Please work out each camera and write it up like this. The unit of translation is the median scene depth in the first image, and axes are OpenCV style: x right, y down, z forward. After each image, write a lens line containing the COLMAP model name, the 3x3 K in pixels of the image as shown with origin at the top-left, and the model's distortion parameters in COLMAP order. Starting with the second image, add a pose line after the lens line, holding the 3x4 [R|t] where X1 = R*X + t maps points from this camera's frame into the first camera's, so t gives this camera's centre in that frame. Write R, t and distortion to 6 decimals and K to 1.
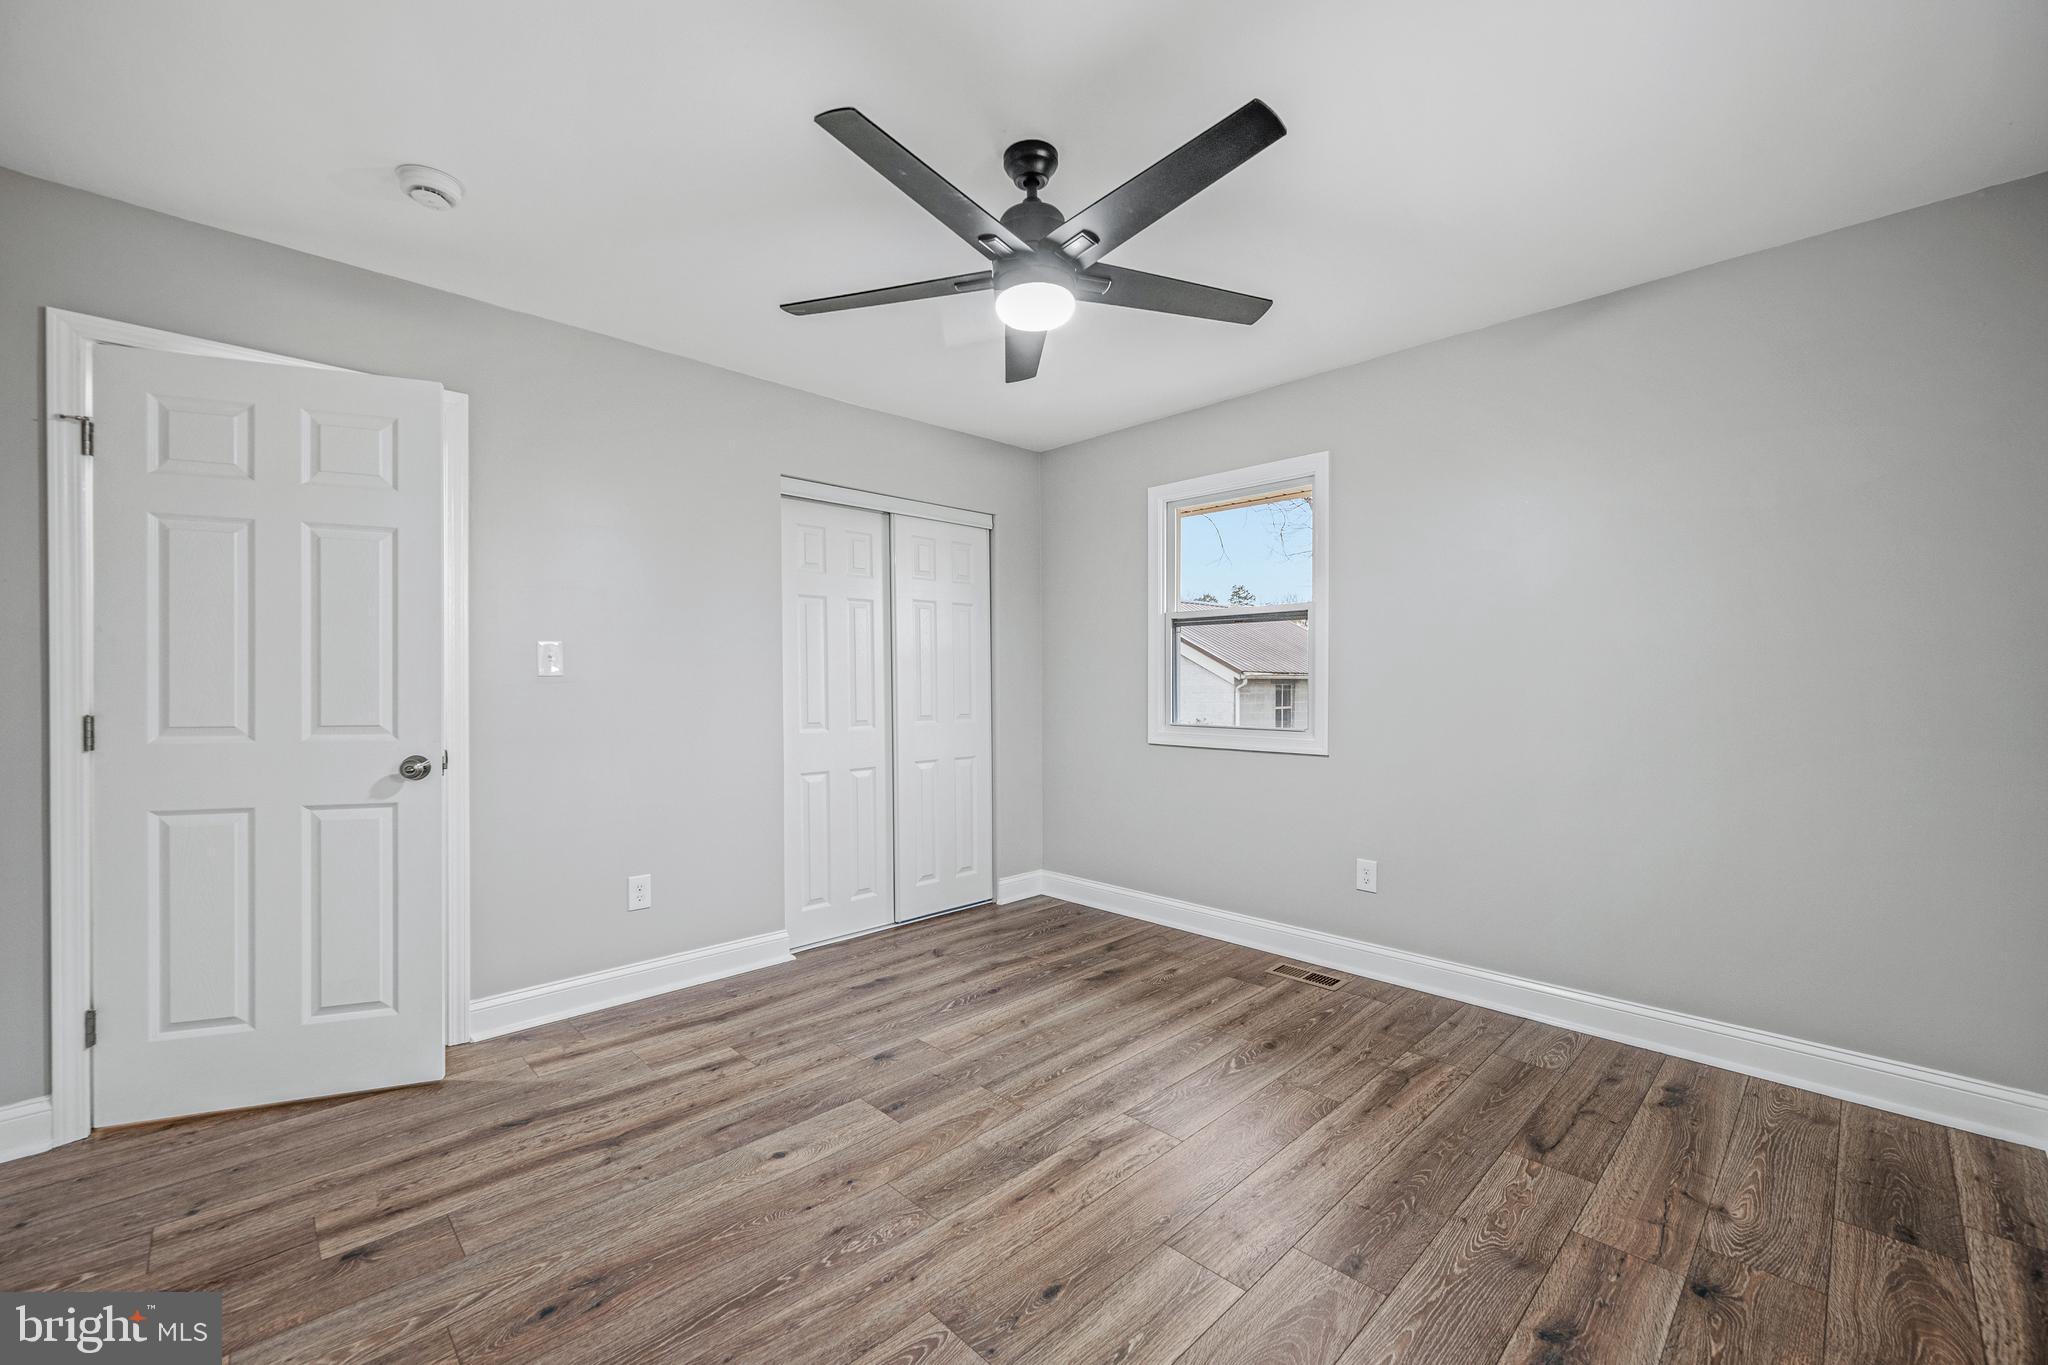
lens RADIAL K [[824.6, 0, 1034.8], [0, 824.6, 686.2], [0, 0, 1]] dist [-0.002857, 0.001263]
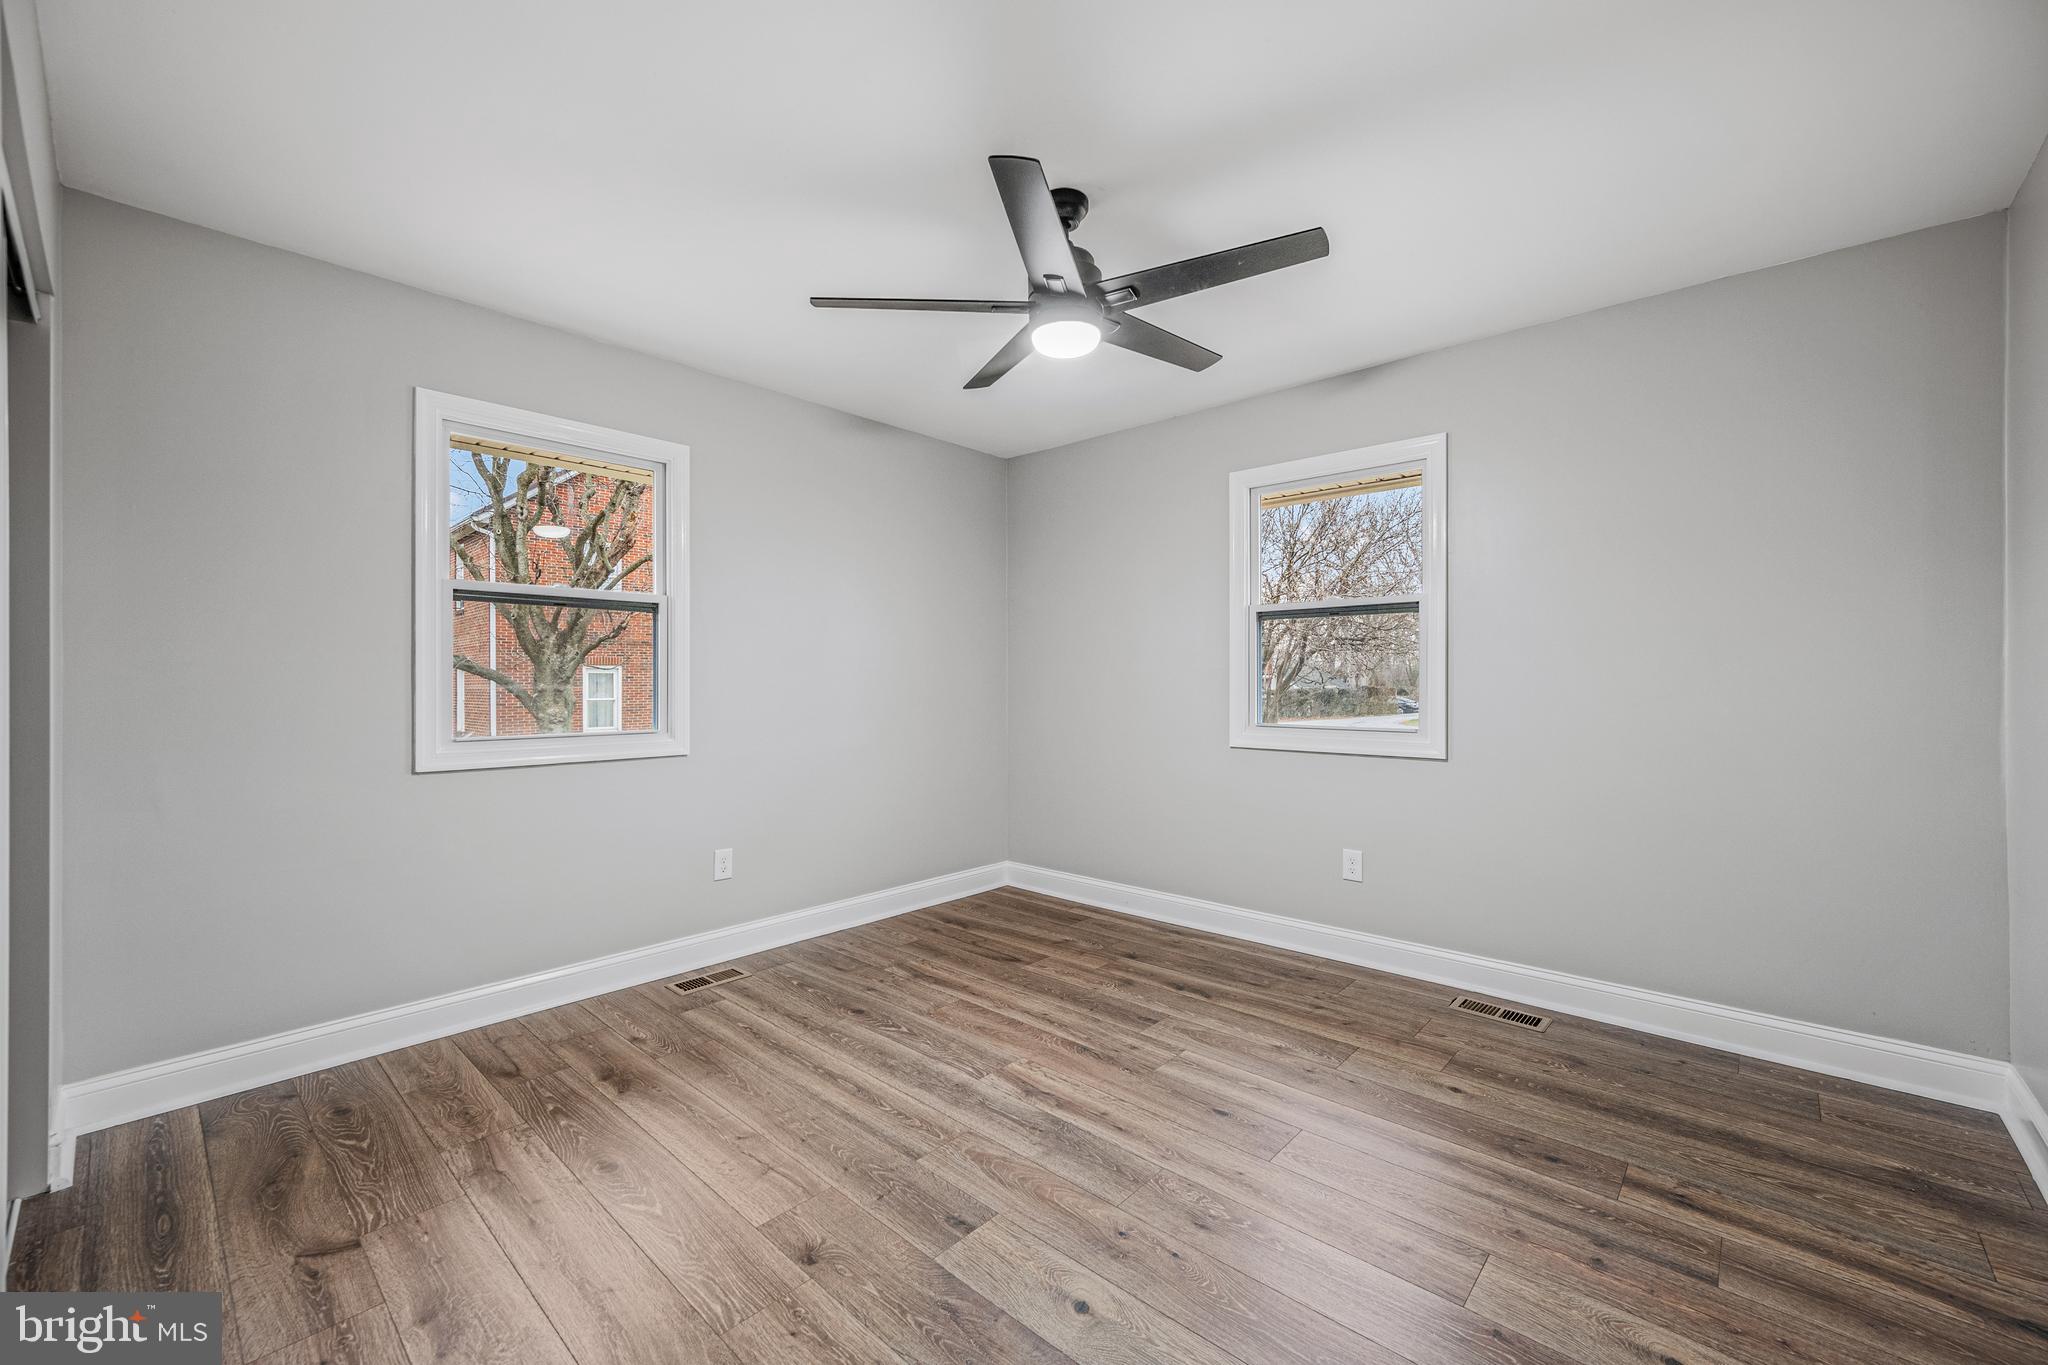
lens RADIAL K [[824.6, 0, 1018.1], [0, 824.6, 678.6], [0, 0, 1]] dist [-0.002857, 0.001263]
pose [[-0.045272, 0.002482, 0.998972, -0.741235], [0.007590, 0.999969, -0.002140, 0.001893], [-0.998946, 0.007486, -0.045289, 0.765594]]
